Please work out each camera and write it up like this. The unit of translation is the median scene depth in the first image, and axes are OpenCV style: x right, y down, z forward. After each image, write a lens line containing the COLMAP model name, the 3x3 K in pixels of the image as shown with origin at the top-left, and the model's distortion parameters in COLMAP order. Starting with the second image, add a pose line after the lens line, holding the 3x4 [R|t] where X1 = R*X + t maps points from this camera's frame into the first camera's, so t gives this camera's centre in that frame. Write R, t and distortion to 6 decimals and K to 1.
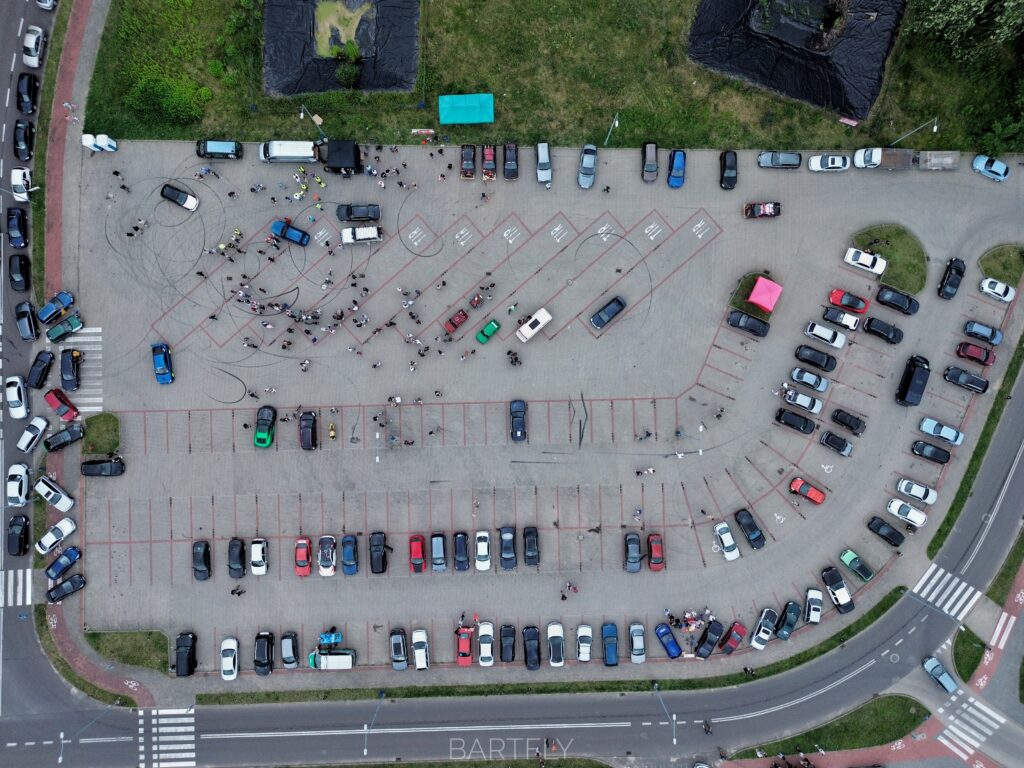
lens RADIAL K [[727.4, 0, 512.0], [0, 727.4, 384.0], [0, 0, 1]] dist [0.047138, -0.001355]
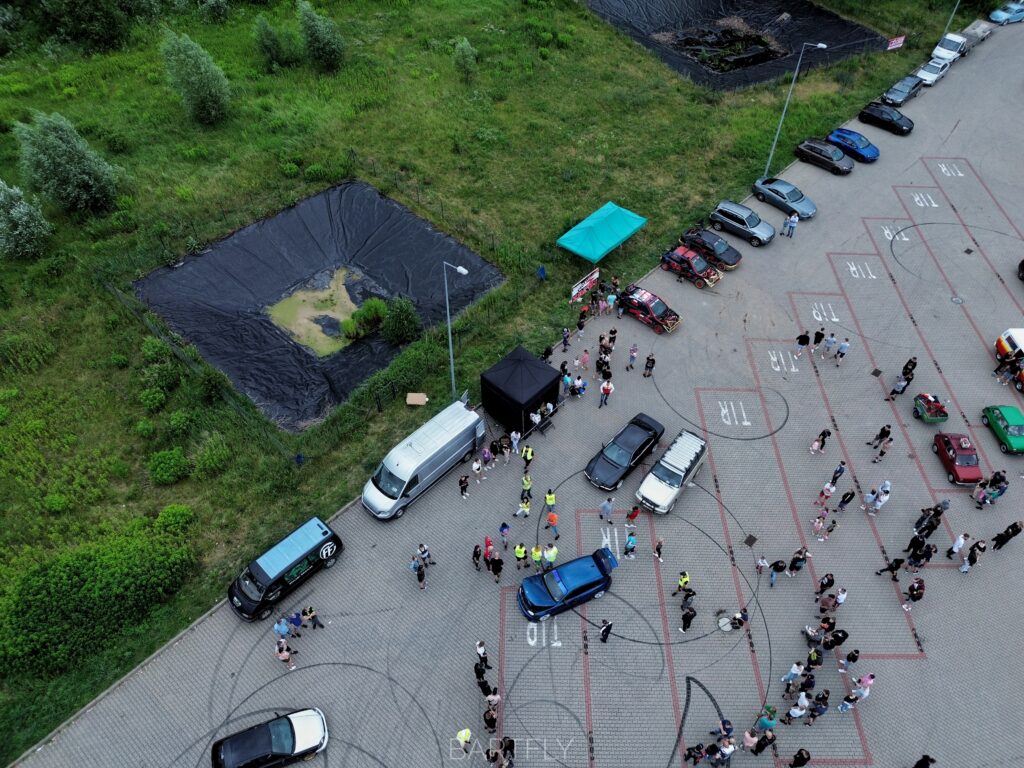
lens RADIAL K [[727.4, 0, 512.0], [0, 727.4, 384.0], [0, 0, 1]] dist [0.047138, -0.001355]
pose [[0.671510, -0.531989, 0.515812, -0.460162], [0.740927, 0.491576, -0.457582, -0.102823], [-0.010132, 0.689449, 0.724263, 0.649481]]
